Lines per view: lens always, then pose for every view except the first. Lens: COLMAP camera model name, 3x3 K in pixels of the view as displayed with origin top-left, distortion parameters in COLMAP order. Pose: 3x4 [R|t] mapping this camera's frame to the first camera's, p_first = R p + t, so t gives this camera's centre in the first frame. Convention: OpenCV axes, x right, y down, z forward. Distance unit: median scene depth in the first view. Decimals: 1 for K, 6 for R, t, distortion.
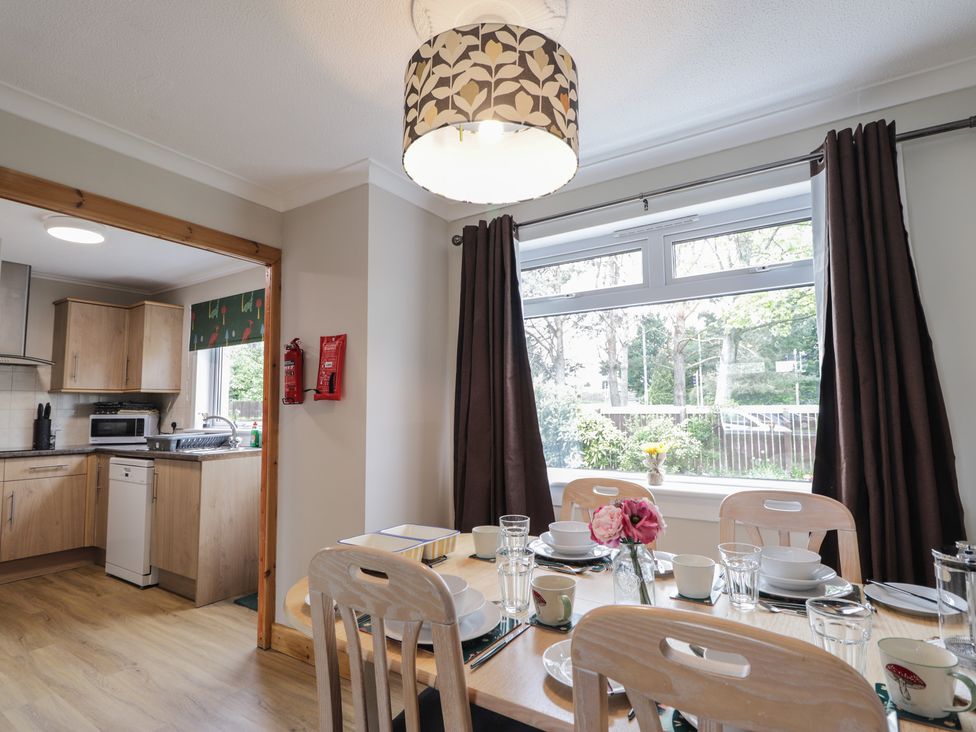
lens RADIAL K [[510.8, 0, 488.0], [0, 510.8, 366.0], [0, 0, 1]] dist [-0.006705, -0.001722]
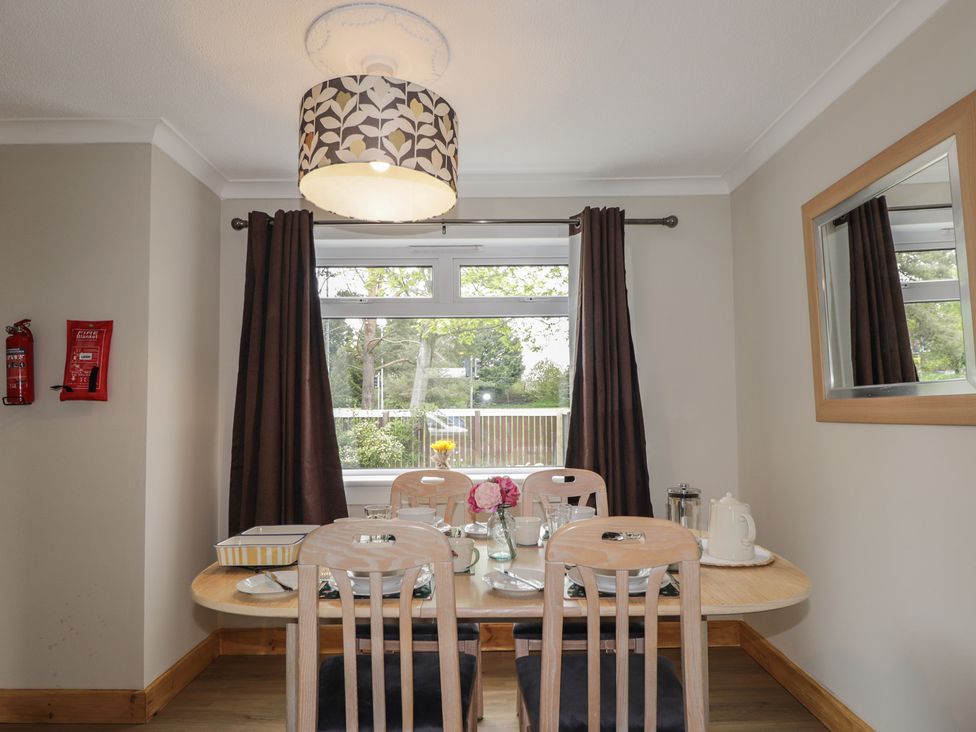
lens RADIAL K [[580.9, 0, 489.4], [0, 580.9, 387.7], [0, 0, 1]] dist [-0.002429, -0.000786]
pose [[0.832295, 0.023110, 0.553852, -0.305142], [-0.045921, 0.998571, 0.027342, -0.008410], [-0.552428, -0.048190, 0.832166, -0.130159]]
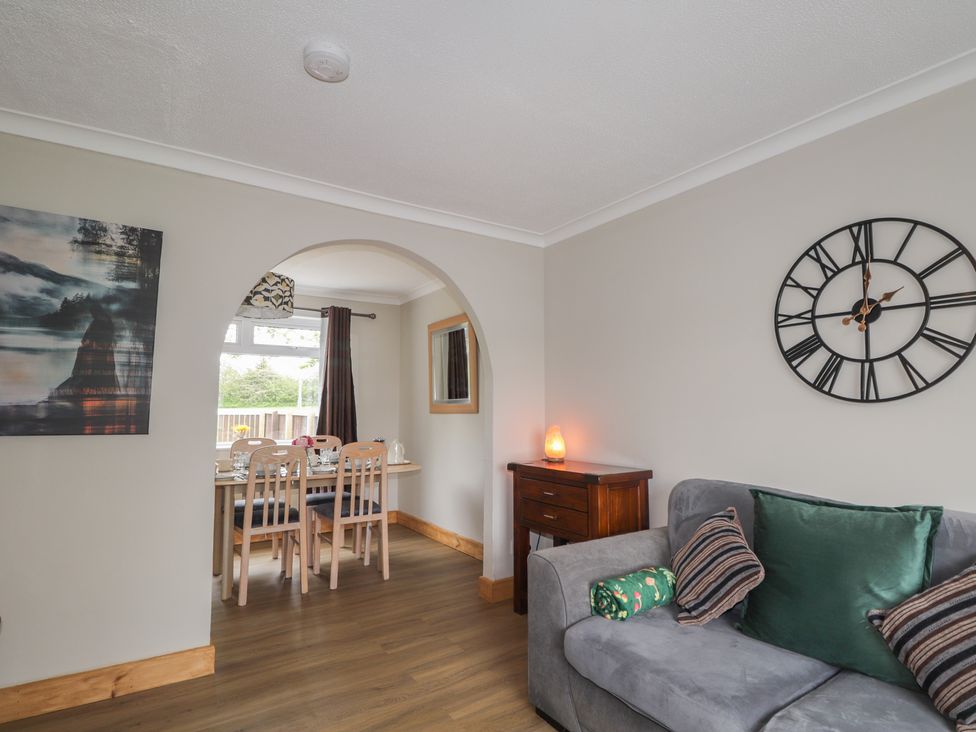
lens RADIAL K [[533.9, 0, 488.0], [0, 533.9, 366.0], [0, 0, 1]] dist [0.002787, -0.000042]
pose [[0.402994, 0.085346, 0.911215, -1.201662], [-0.081687, 0.995023, -0.057069, -0.039738], [-0.911550, -0.051436, 0.407960, -0.713094]]
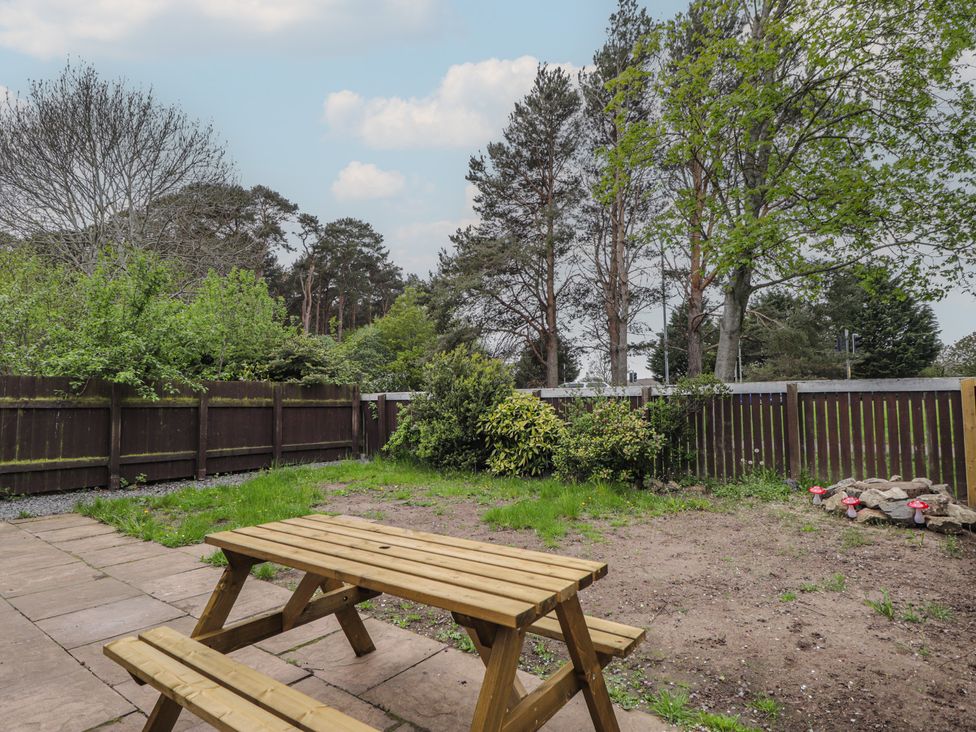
lens RADIAL K [[542.4, 0, 488.0], [0, 542.4, 366.0], [0, 0, 1]] dist [-0.001882, -0.000691]
pose [[0.998343, -0.004211, -0.057389, 0.928414], [0.004783, 0.999940, 0.009828, 0.198538], [0.057344, -0.010086, 0.998304, 1.093813]]
